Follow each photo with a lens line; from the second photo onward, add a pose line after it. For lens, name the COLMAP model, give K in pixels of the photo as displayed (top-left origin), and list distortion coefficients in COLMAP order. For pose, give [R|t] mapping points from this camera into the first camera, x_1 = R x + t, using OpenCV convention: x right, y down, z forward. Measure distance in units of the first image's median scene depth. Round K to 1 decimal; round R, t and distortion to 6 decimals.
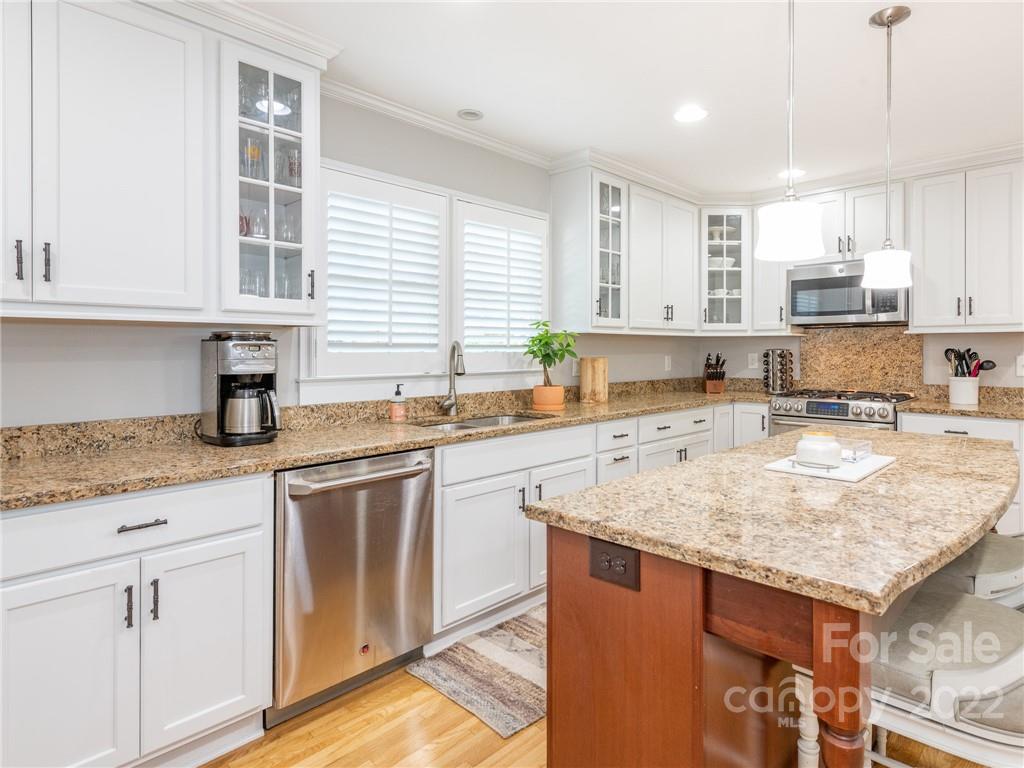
lens RADIAL K [[576.0, 0, 538.9], [0, 576.0, 349.2], [0, 0, 1]] dist [0.001608, 0.000745]
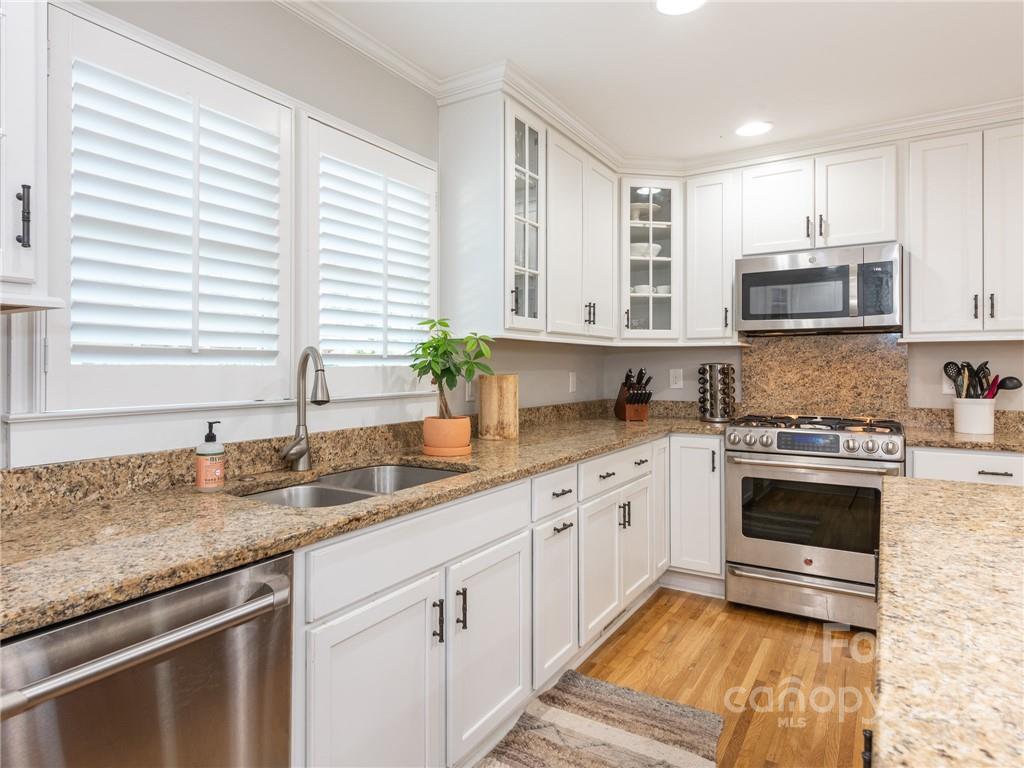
lens RADIAL K [[626.0, 0, 455.0], [0, 626.0, 364.8], [0, 0, 1]] dist [0.010244, -0.001061]
pose [[0.987264, 0.000172, 0.159091, -0.081520], [0.000473, 0.999992, -0.004019, 0.006040], [-0.159090, 0.004043, 0.987256, 0.274934]]
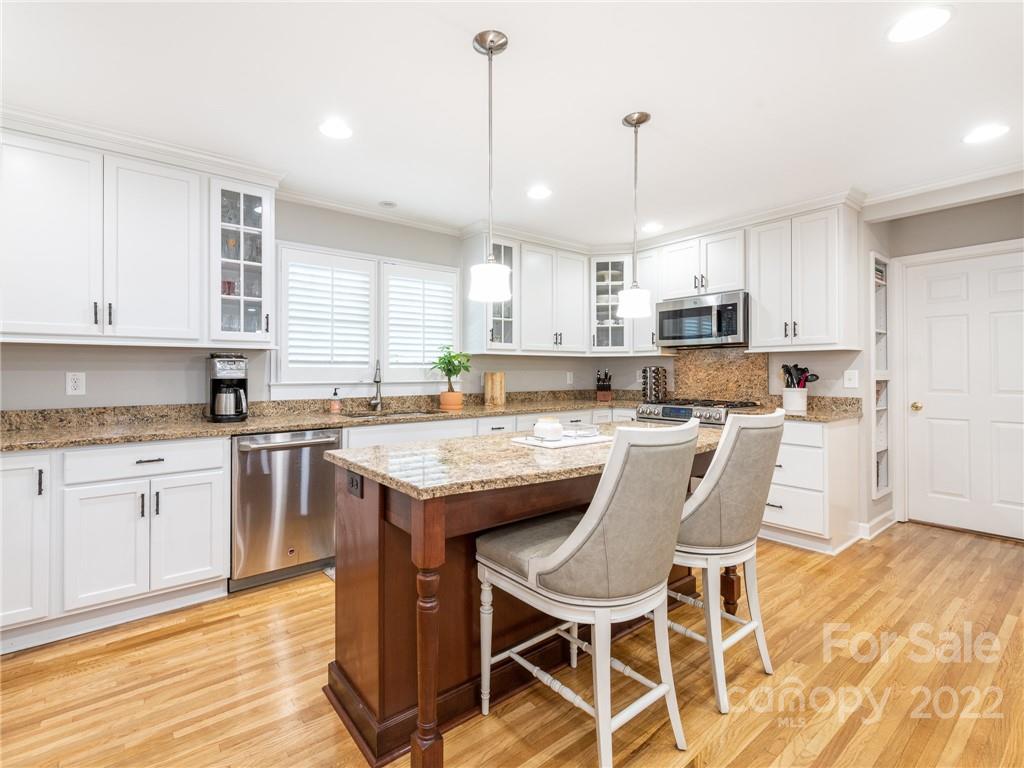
lens RADIAL K [[461.4, 0, 446.9], [0, 461.4, 369.3], [0, 0, 1]] dist [-0.000311, -0.000107]
pose [[0.979177, -0.001120, -0.203005, 0.217958], [0.000083, 0.999987, -0.005116, 0.013543], [0.203008, 0.004993, 0.979164, -0.091669]]
